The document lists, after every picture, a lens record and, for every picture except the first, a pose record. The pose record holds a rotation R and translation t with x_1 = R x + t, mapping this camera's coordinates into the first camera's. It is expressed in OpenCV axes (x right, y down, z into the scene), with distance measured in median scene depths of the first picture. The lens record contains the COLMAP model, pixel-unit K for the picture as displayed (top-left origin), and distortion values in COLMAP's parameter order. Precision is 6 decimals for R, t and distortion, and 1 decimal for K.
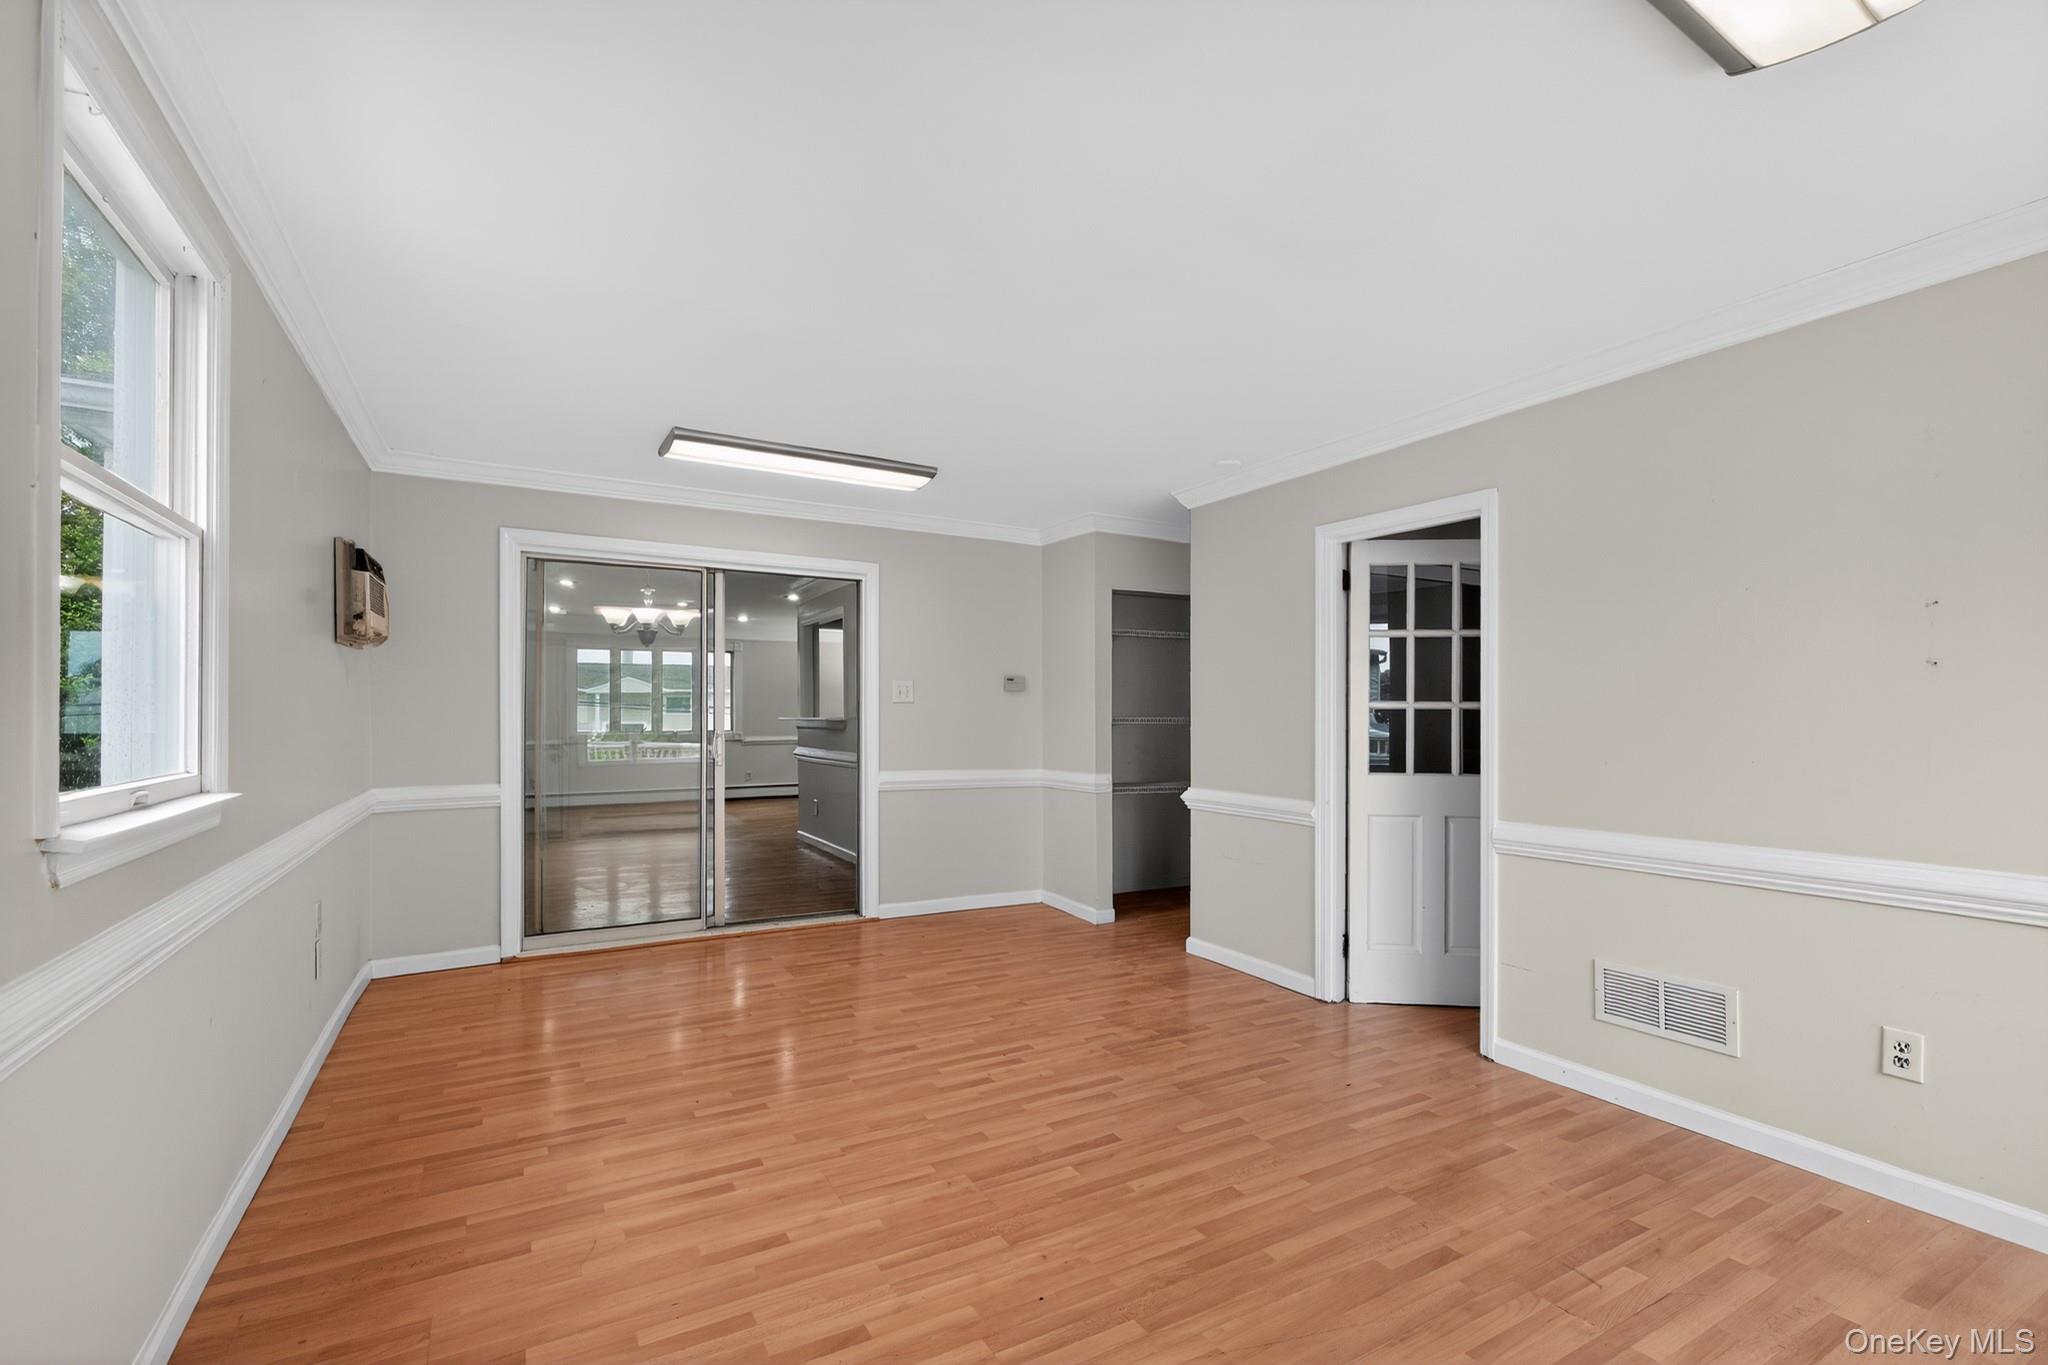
lens RADIAL K [[909.0, 0, 1040.0], [0, 909.0, 696.4], [0, 0, 1]] dist [0.013374, -0.002001]
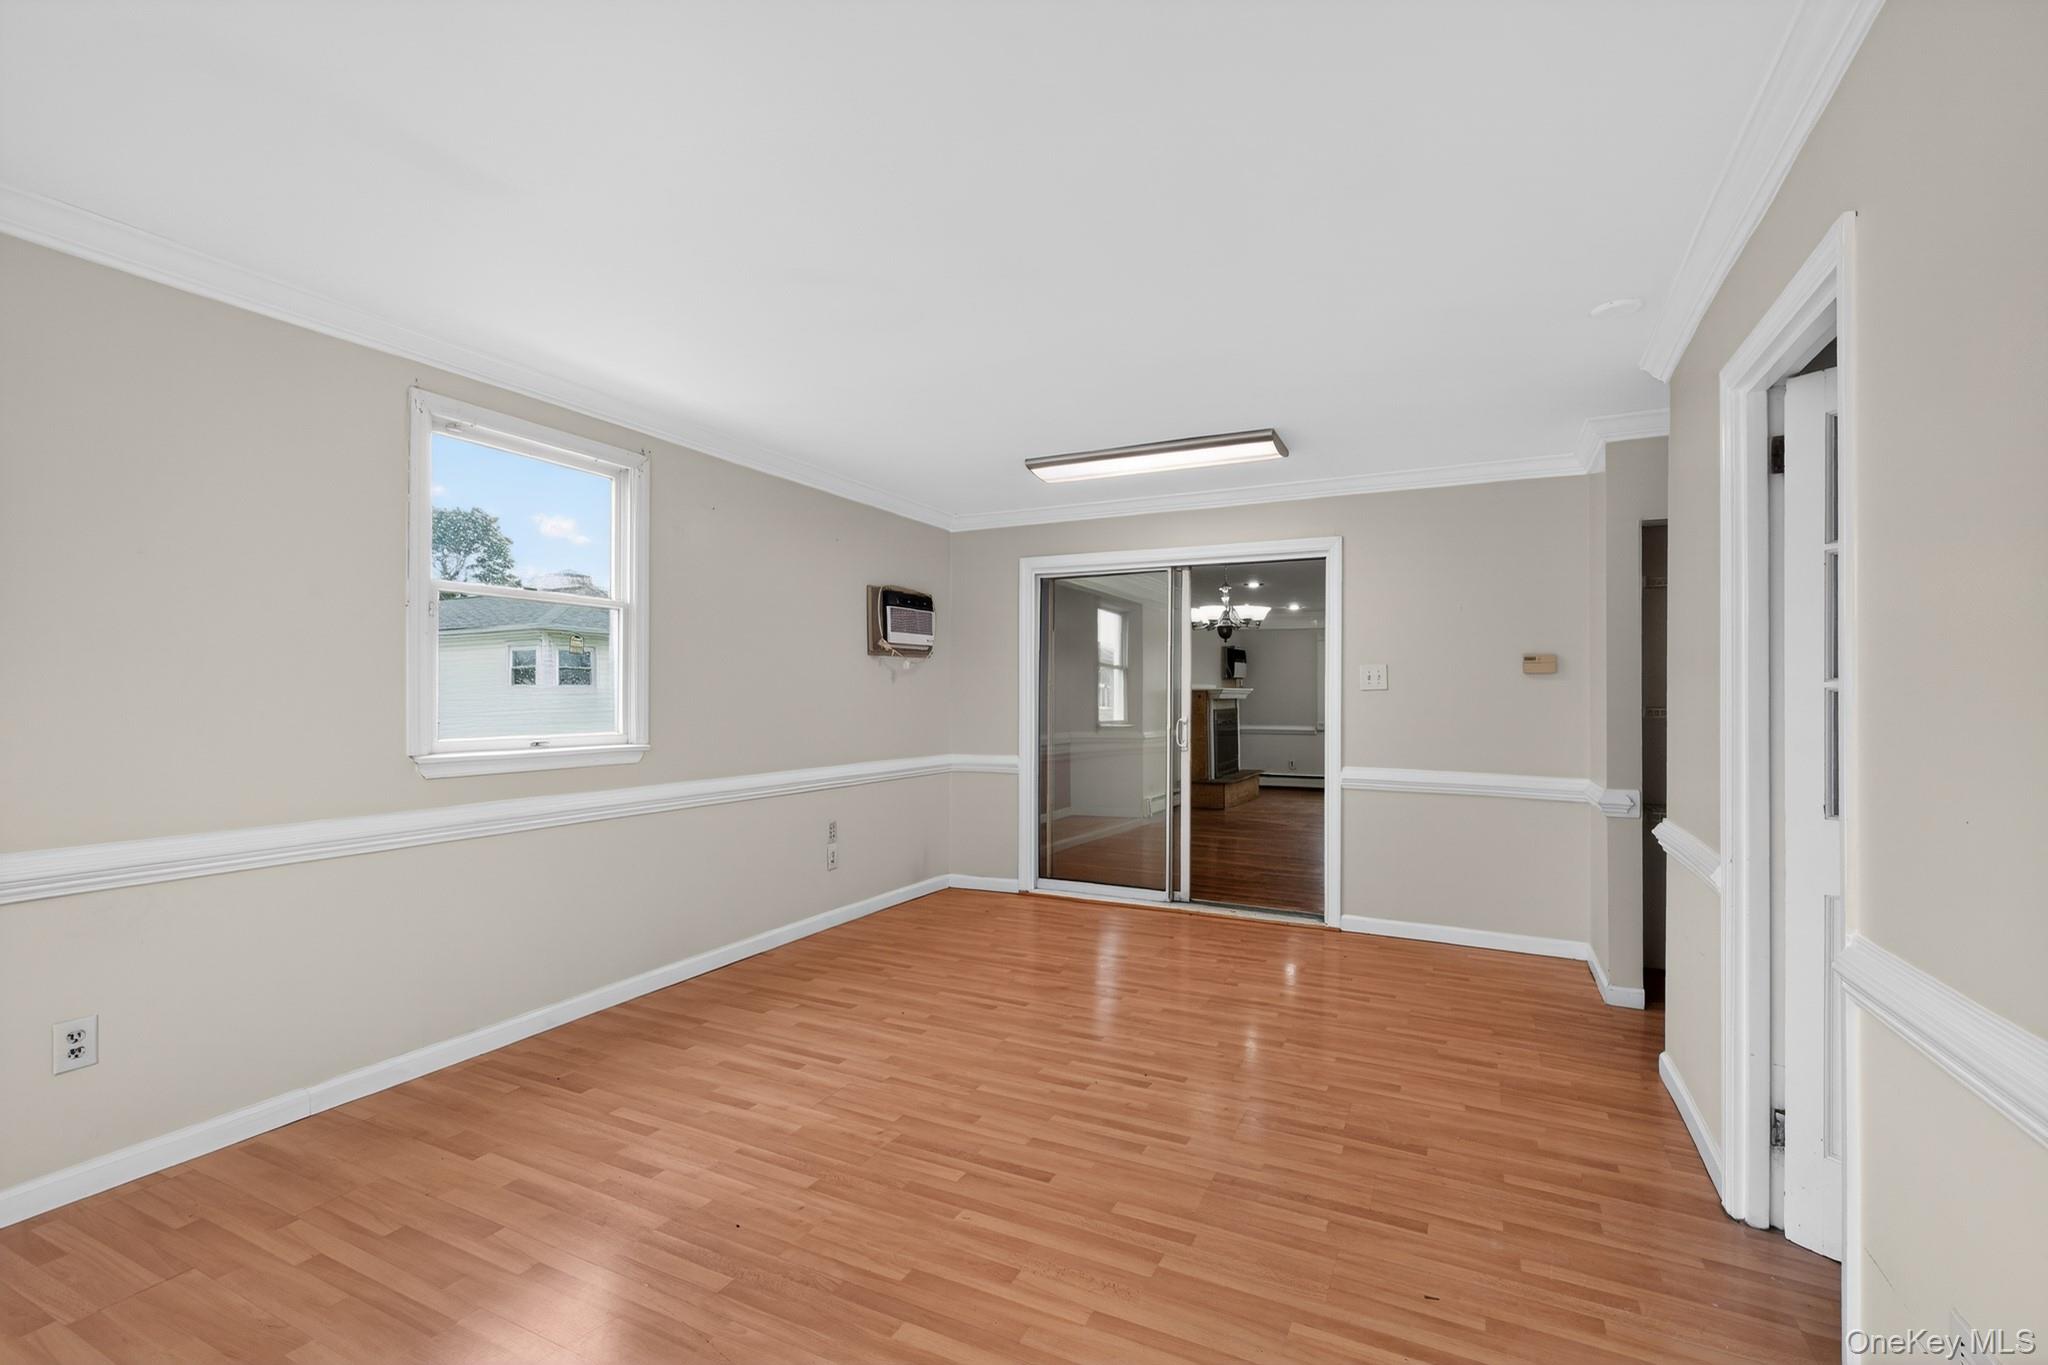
lens RADIAL K [[909.0, 0, 1030.2], [0, 909.0, 687.0], [0, 0, 1]] dist [0.013374, -0.002001]
pose [[0.553795, -0.013703, -0.832541, 0.556798], [0.014386, 0.999873, -0.006887, 0.007544], [0.832529, -0.008163, 0.553921, 0.336240]]
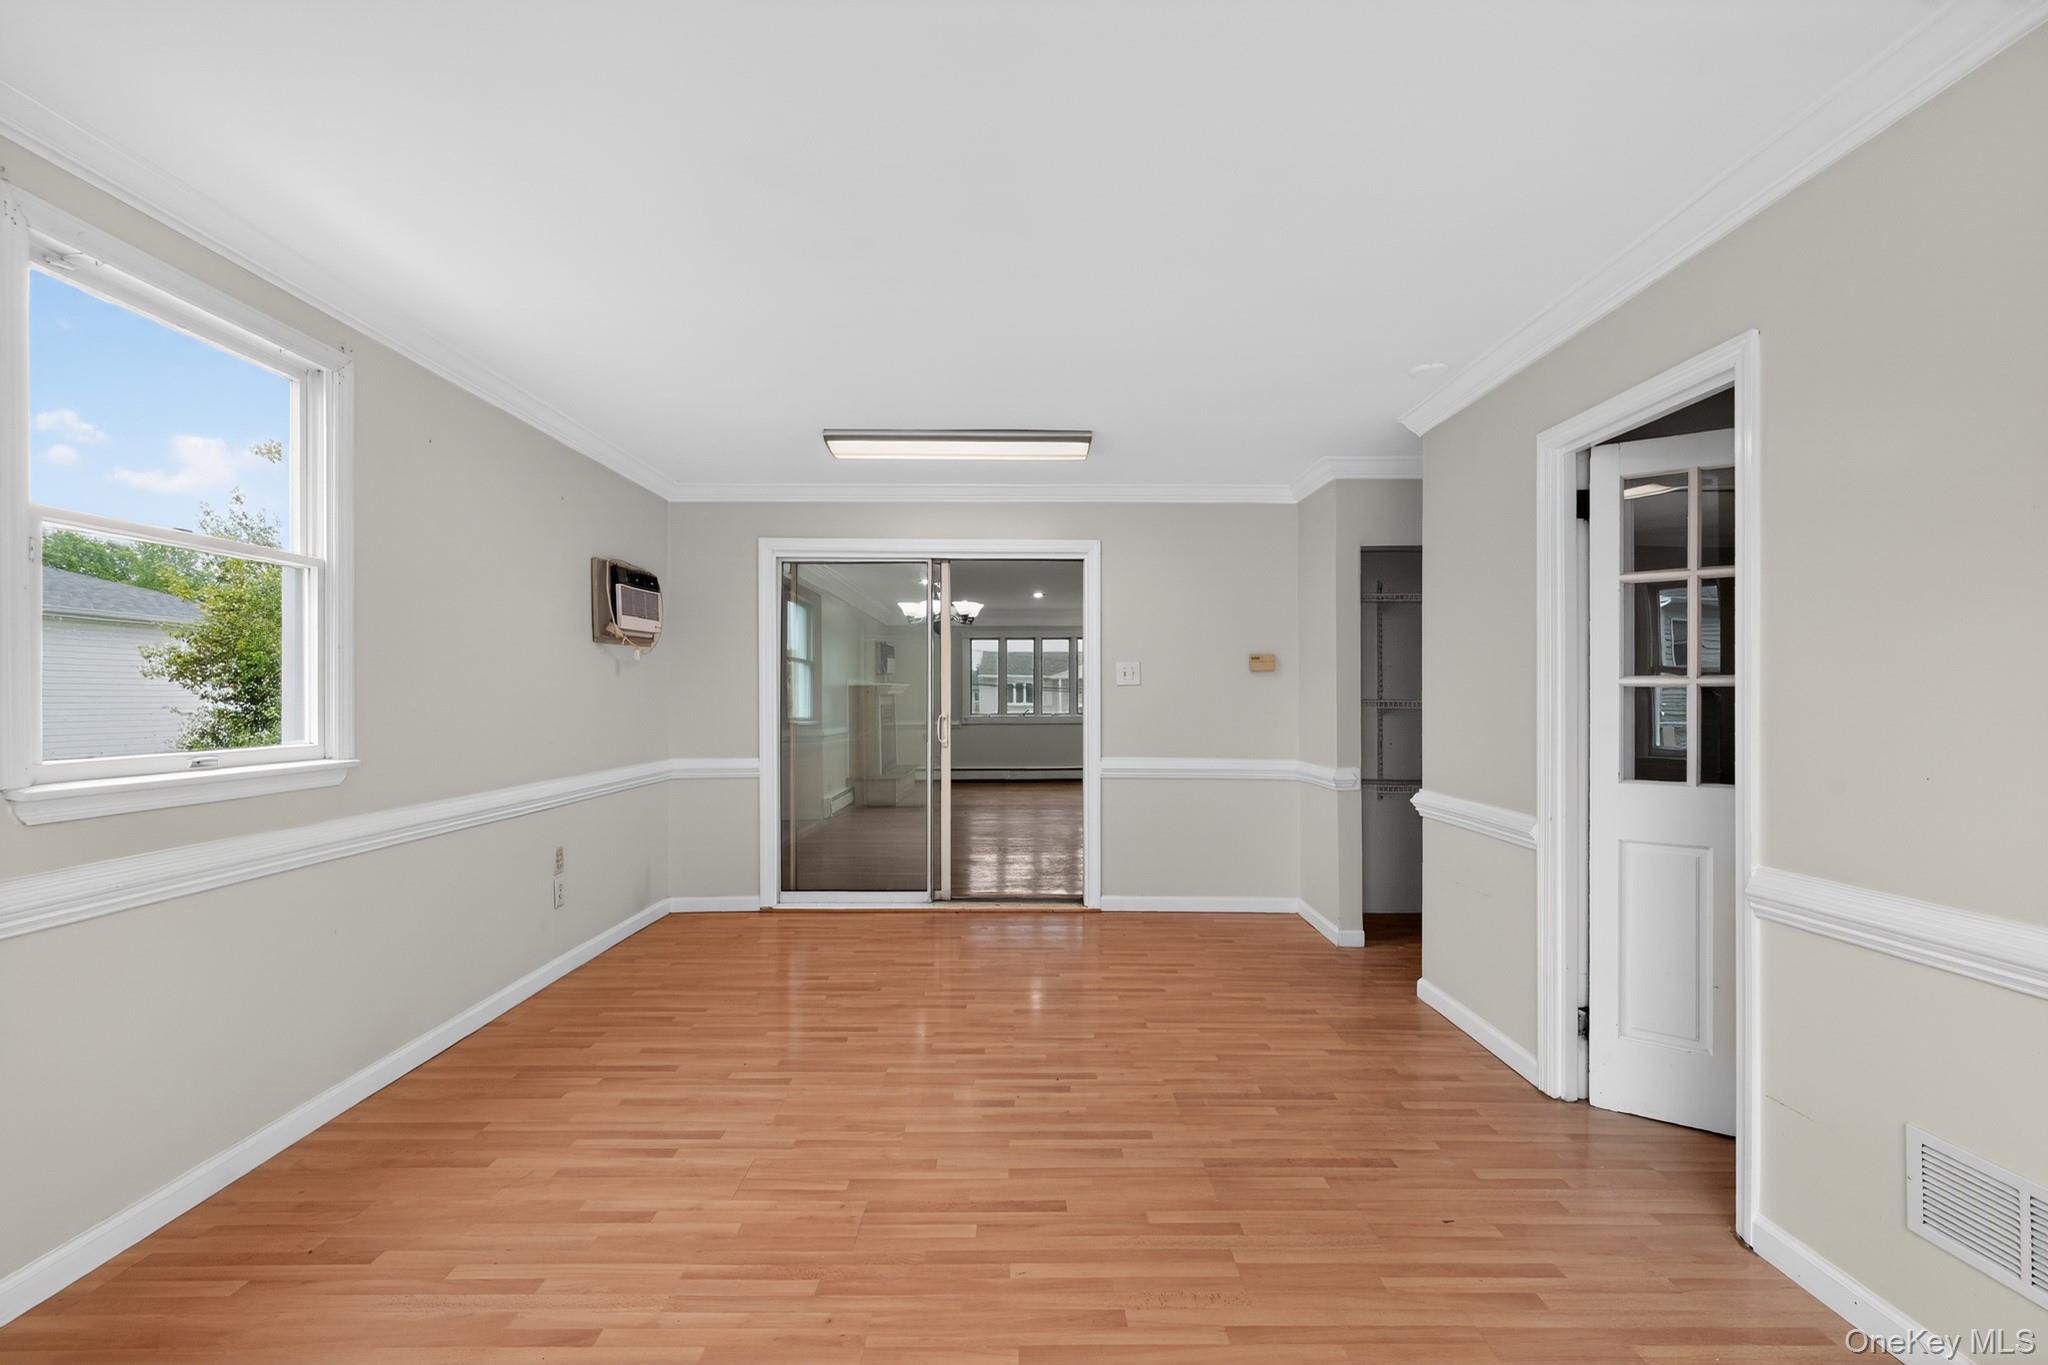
lens RADIAL K [[909.0, 0, 1032.1], [0, 909.0, 688.2], [0, 0, 1]] dist [0.013374, -0.002001]
pose [[0.870378, -0.008562, -0.492310, 0.320073], [0.012920, 0.999902, 0.005453, 0.004903], [0.492215, -0.011107, 0.870403, 0.181129]]
